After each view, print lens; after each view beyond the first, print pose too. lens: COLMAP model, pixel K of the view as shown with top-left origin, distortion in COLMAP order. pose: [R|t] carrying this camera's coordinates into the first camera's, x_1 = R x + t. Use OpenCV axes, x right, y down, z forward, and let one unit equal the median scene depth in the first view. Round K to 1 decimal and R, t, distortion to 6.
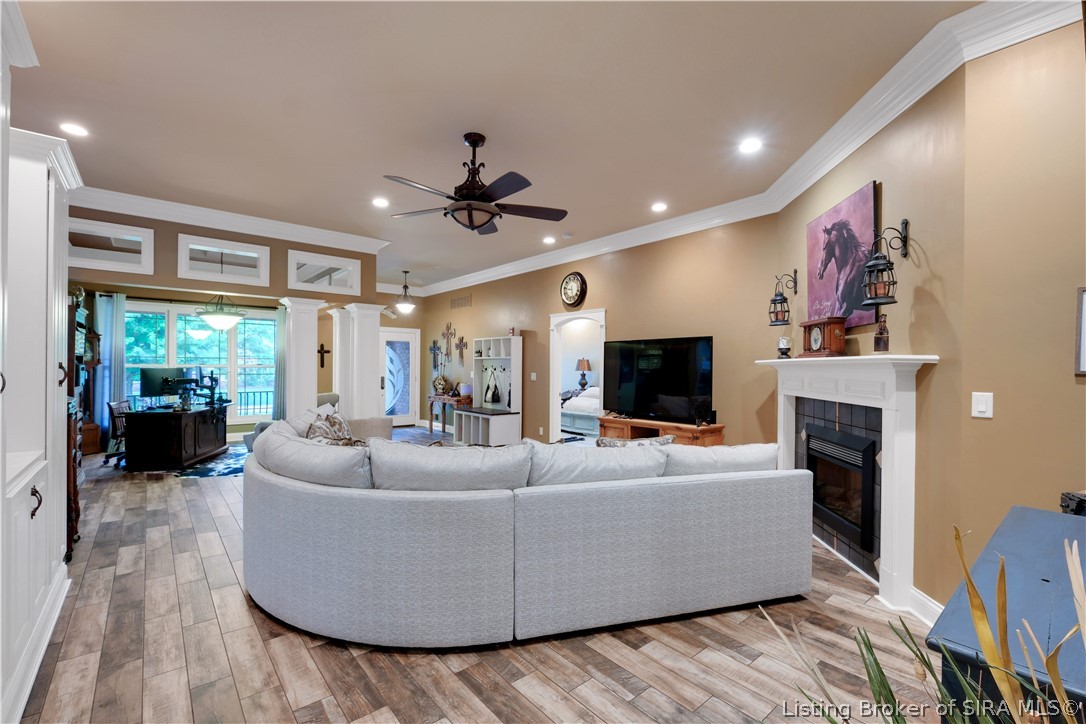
lens RADIAL K [[468.8, 0, 542.8], [0, 468.8, 357.6], [0, 0, 1]] dist [-0.009067, 0.000501]
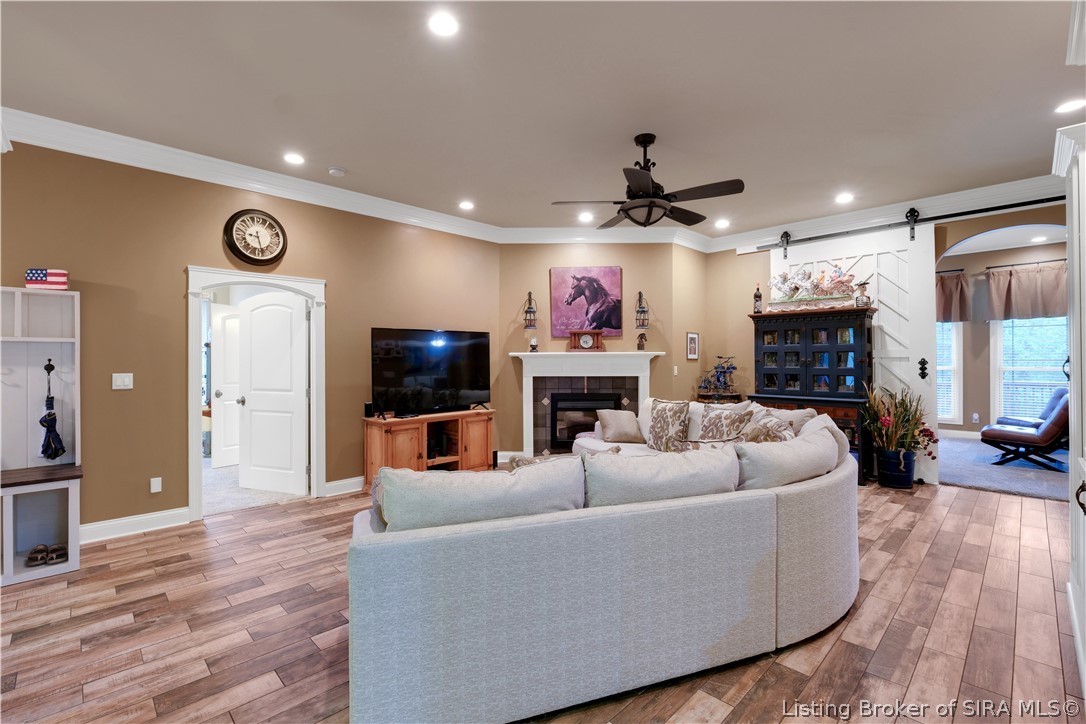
lens RADIAL K [[468.8, 0, 542.8], [0, 468.8, 357.6], [0, 0, 1]] dist [-0.009067, 0.000501]
pose [[-0.063102, -0.008433, 0.997971, -1.141158], [-0.016591, 0.999835, 0.007400, 0.009777], [-0.997869, -0.016091, -0.063231, 1.267520]]
